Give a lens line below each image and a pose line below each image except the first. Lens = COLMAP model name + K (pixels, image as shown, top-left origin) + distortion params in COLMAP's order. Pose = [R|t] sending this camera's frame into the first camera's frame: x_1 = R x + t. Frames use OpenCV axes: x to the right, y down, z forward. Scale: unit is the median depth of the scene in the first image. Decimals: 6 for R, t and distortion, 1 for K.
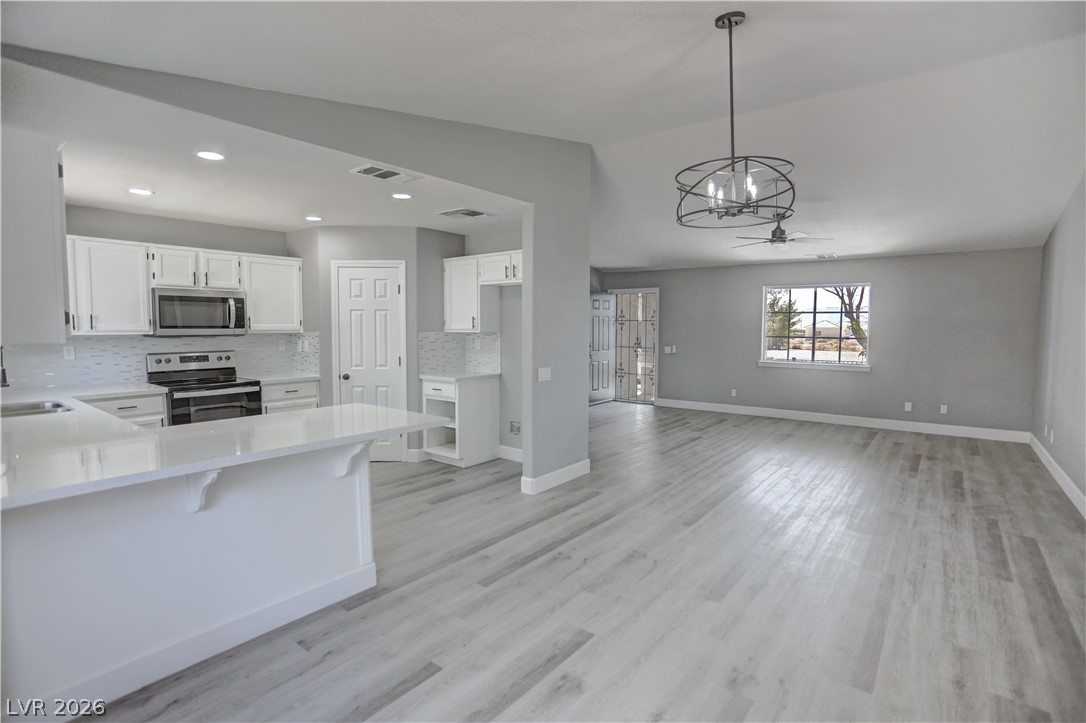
lens RADIAL K [[528.7, 0, 540.0], [0, 528.7, 362.0], [0, 0, 1]] dist [-0.055561, 0.017890]
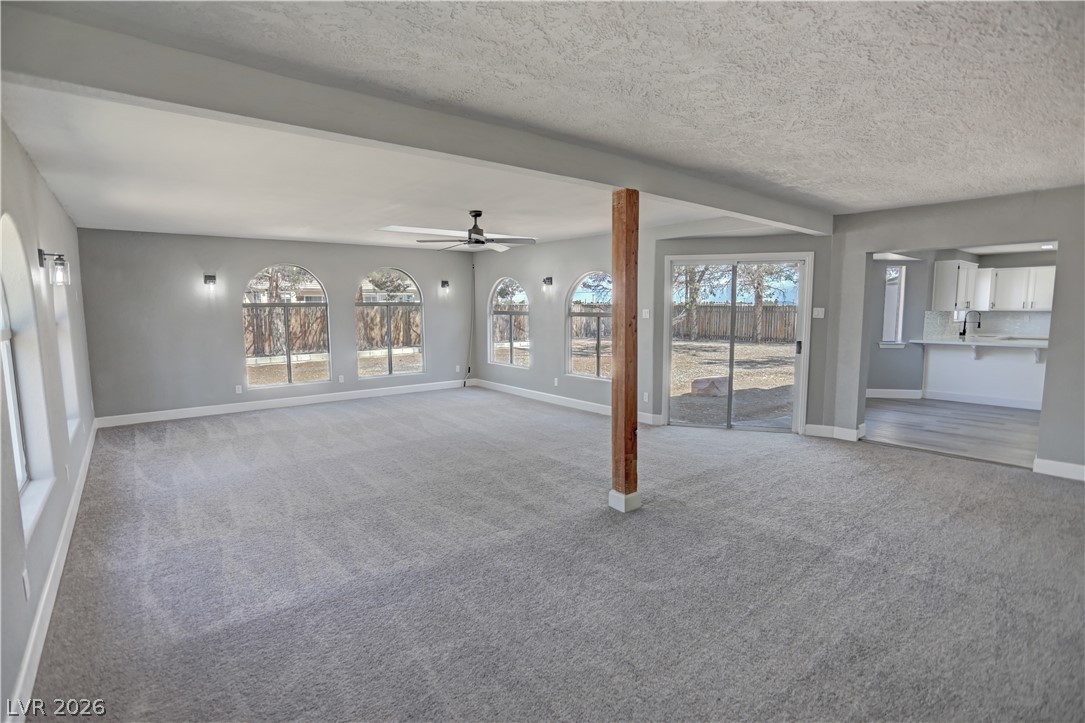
lens RADIAL K [[528.3, 0, 544.9], [0, 528.3, 362.4], [0, 0, 1]] dist [-0.055561, 0.017890]
pose [[-0.211476, 0.097840, -0.972474, 1.477332], [-0.065654, 0.991308, 0.114012, 0.047292], [0.975176, 0.087958, -0.203214, -0.501697]]
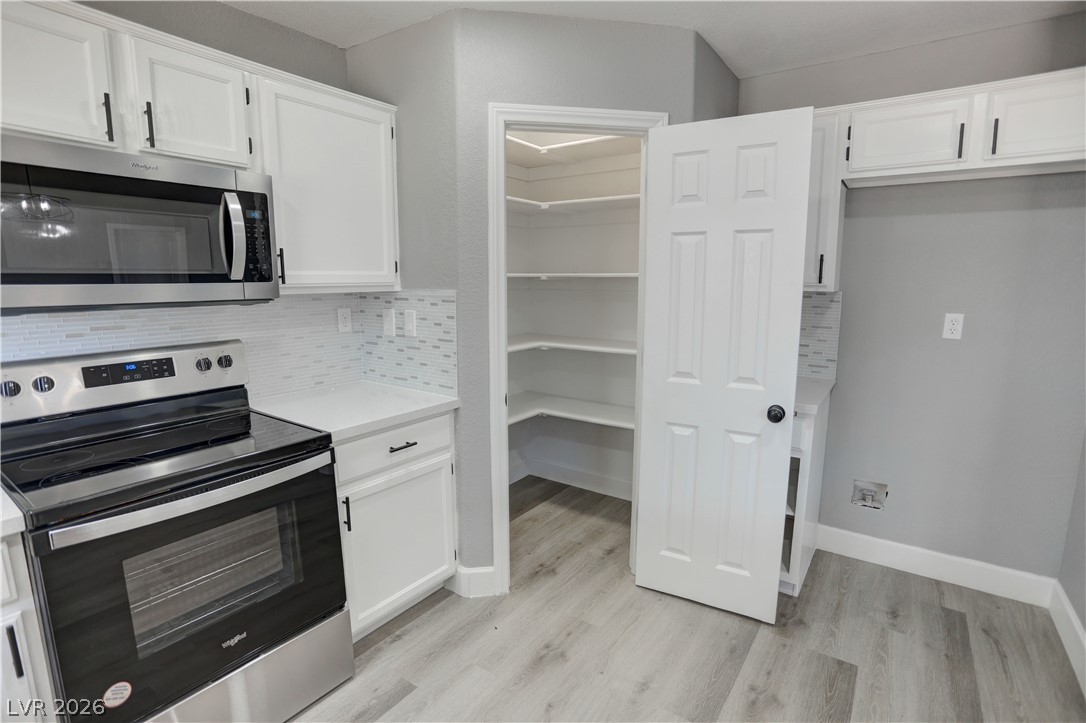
lens RADIAL K [[528.7, 0, 537.1], [0, 528.7, 364.0], [0, 0, 1]] dist [-0.055561, 0.017890]
pose [[0.999033, -0.005938, 0.043558, -0.406531], [0.001683, 0.995277, 0.097065, -0.043386], [-0.043928, -0.096898, 0.994324, 0.639184]]
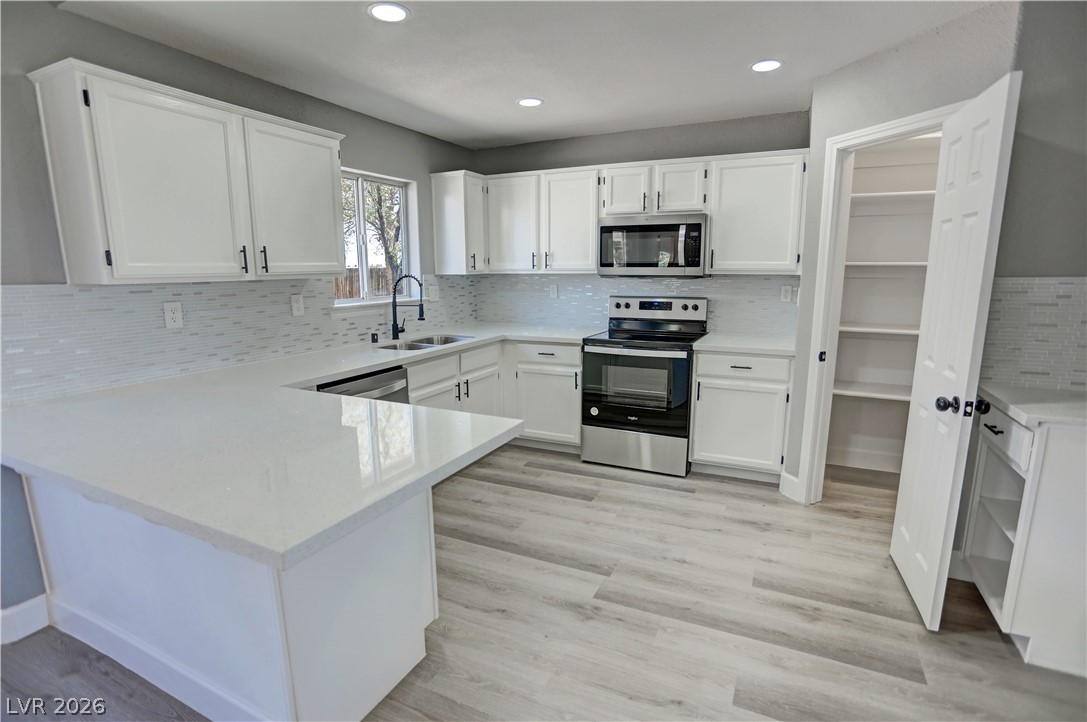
lens RADIAL K [[529.2, 0, 551.6], [0, 529.2, 358.7], [0, 0, 1]] dist [-0.055561, 0.017890]
pose [[0.221899, 0.162150, -0.961493, 0.090577], [-0.059437, 0.986492, 0.152649, -0.039589], [0.973256, 0.023275, 0.228540, 0.651894]]
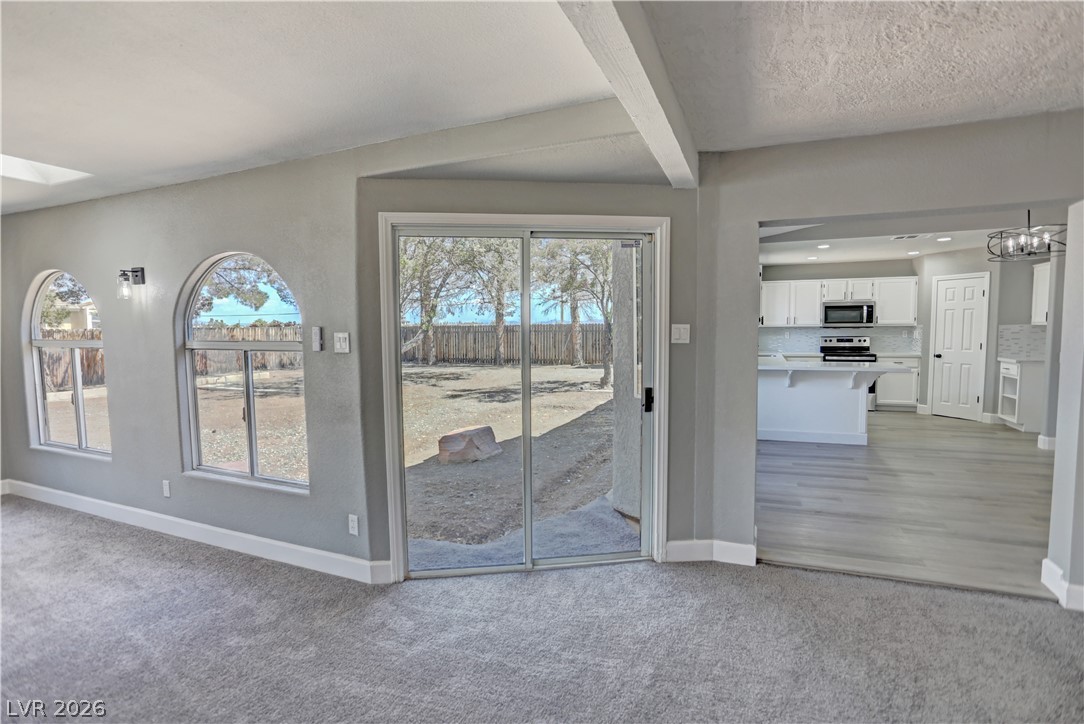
lens RADIAL K [[527.8, 0, 545.5], [0, 527.8, 363.1], [0, 0, 1]] dist [-0.055561, 0.017890]
pose [[0.277193, 0.058414, -0.959037, 0.753658], [-0.053122, 0.997555, 0.045406, 0.045125], [0.959344, 0.038360, 0.279619, -0.477909]]
